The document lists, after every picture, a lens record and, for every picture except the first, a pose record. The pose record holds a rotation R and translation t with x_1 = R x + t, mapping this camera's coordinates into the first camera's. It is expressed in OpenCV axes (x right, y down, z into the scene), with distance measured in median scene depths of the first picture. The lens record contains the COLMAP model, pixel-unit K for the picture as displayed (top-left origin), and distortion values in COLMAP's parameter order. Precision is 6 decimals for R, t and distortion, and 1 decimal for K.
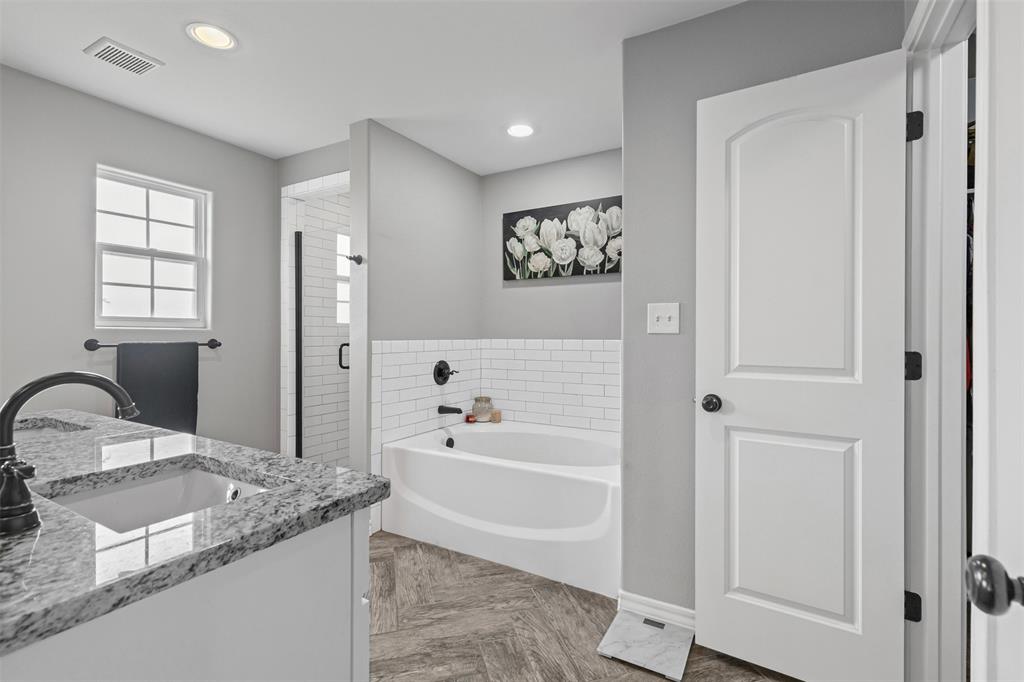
lens RADIAL K [[463.0, 0, 517.8], [0, 463.0, 343.8], [0, 0, 1]] dist [0.001573, -0.000094]
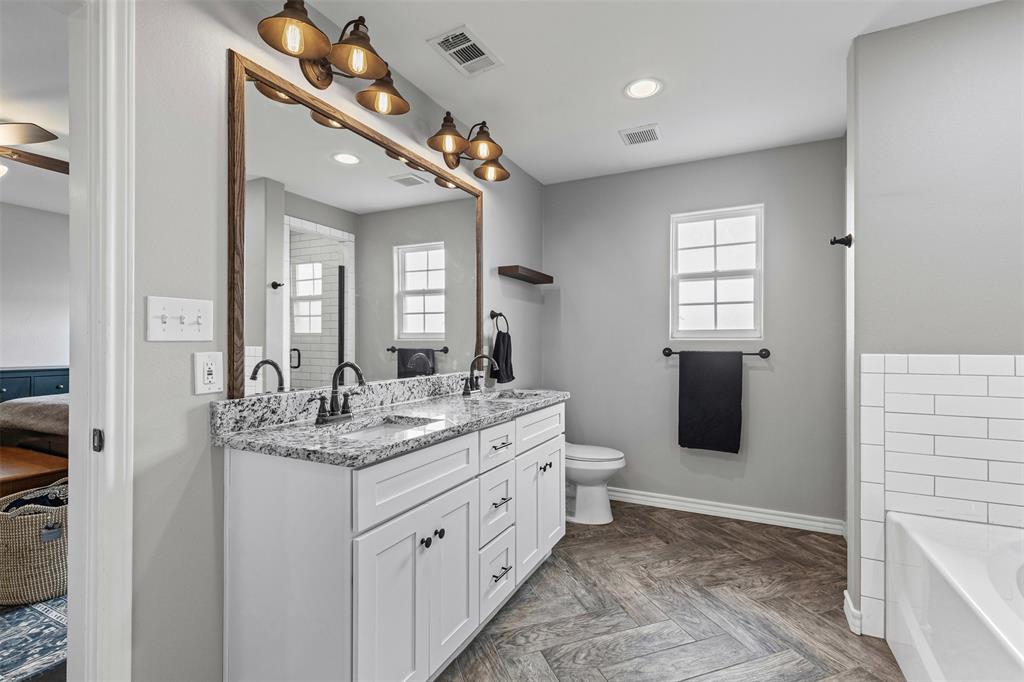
lens RADIAL K [[463.0, 0, 517.8], [0, 463.0, 343.8], [0, 0, 1]] dist [0.001573, -0.000094]
pose [[0.070460, -0.000862, -0.997514, 0.340162], [-0.020389, 0.999789, -0.002305, -0.008832], [0.997306, 0.020501, 0.070428, 0.436494]]
